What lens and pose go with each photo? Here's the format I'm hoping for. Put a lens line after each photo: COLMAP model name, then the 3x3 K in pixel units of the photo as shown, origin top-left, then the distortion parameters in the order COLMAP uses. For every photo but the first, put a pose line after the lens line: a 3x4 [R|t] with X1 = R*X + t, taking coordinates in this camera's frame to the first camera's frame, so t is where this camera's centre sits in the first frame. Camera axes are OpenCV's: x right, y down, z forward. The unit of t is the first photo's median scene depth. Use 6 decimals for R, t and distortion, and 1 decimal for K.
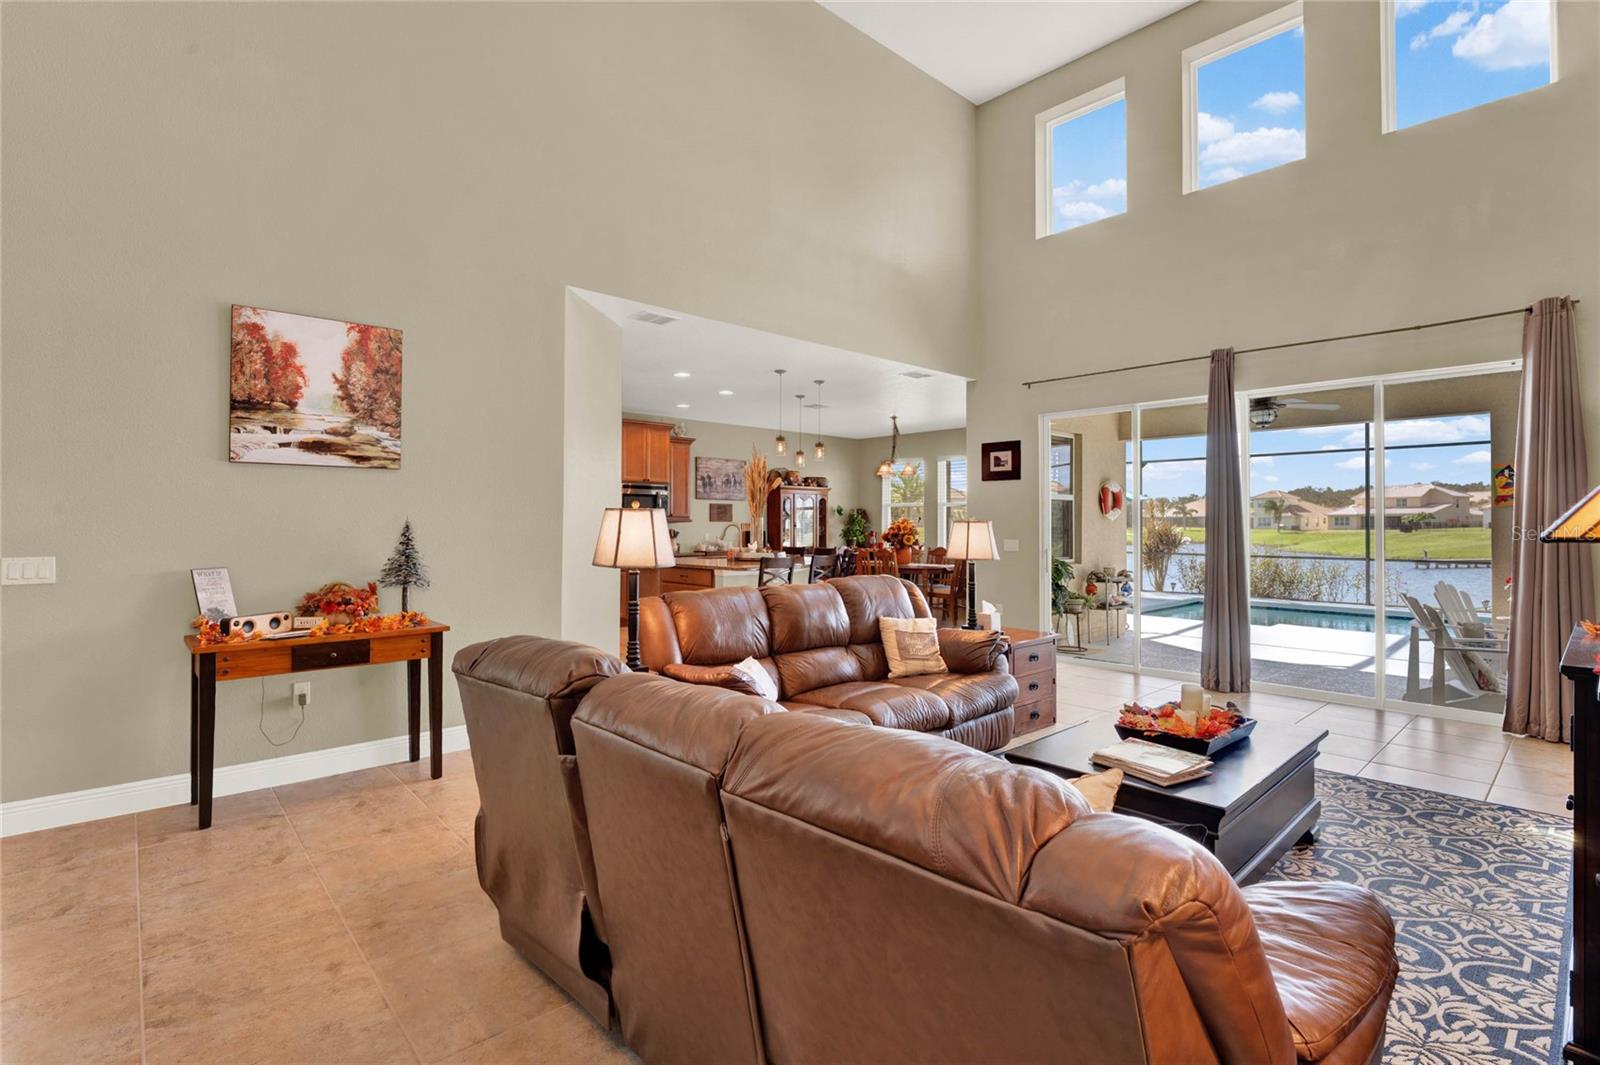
lens RADIAL K [[754.5, 0, 802.4], [0, 754.5, 510.3], [0, 0, 1]] dist [-0.003700, -0.000200]
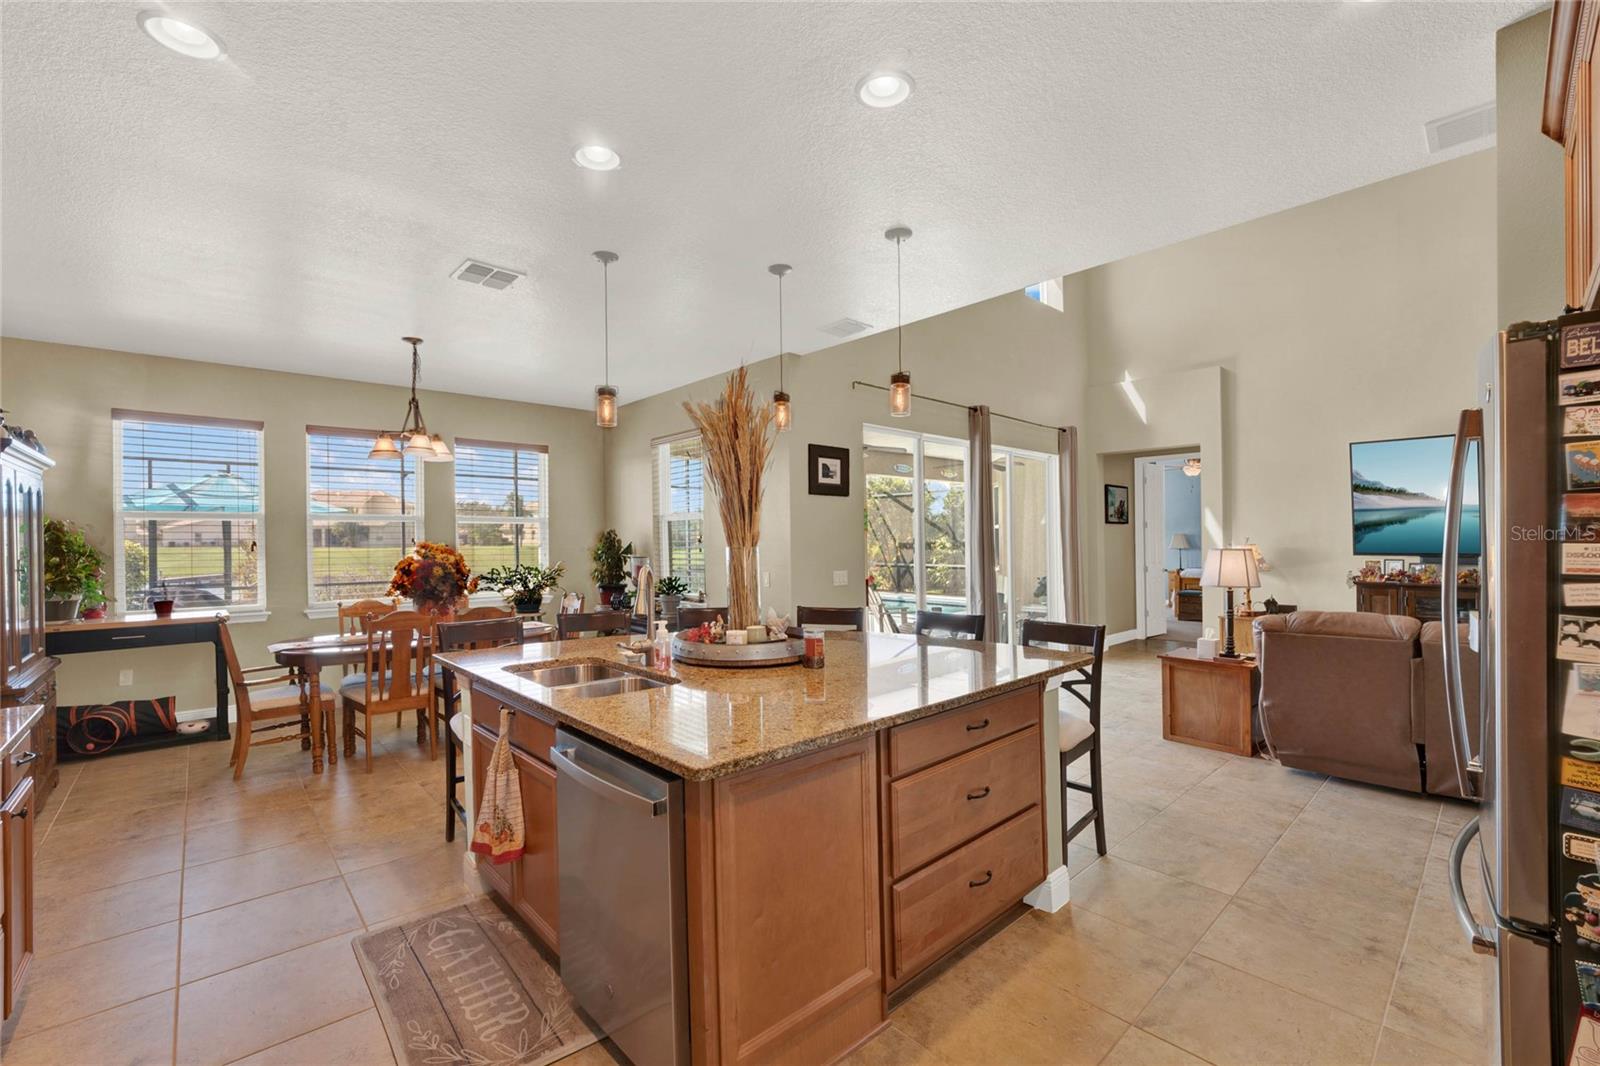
lens RADIAL K [[653.3, 0, 792.6], [0, 653.3, 536.8], [0, 0, 1]] dist [0.044848, 0.000160]
pose [[0.022511, 0.002690, 0.999743, -0.411093], [-0.012419, 0.999920, -0.002411, 0.005071], [-0.999669, -0.012362, 0.022543, 1.011793]]
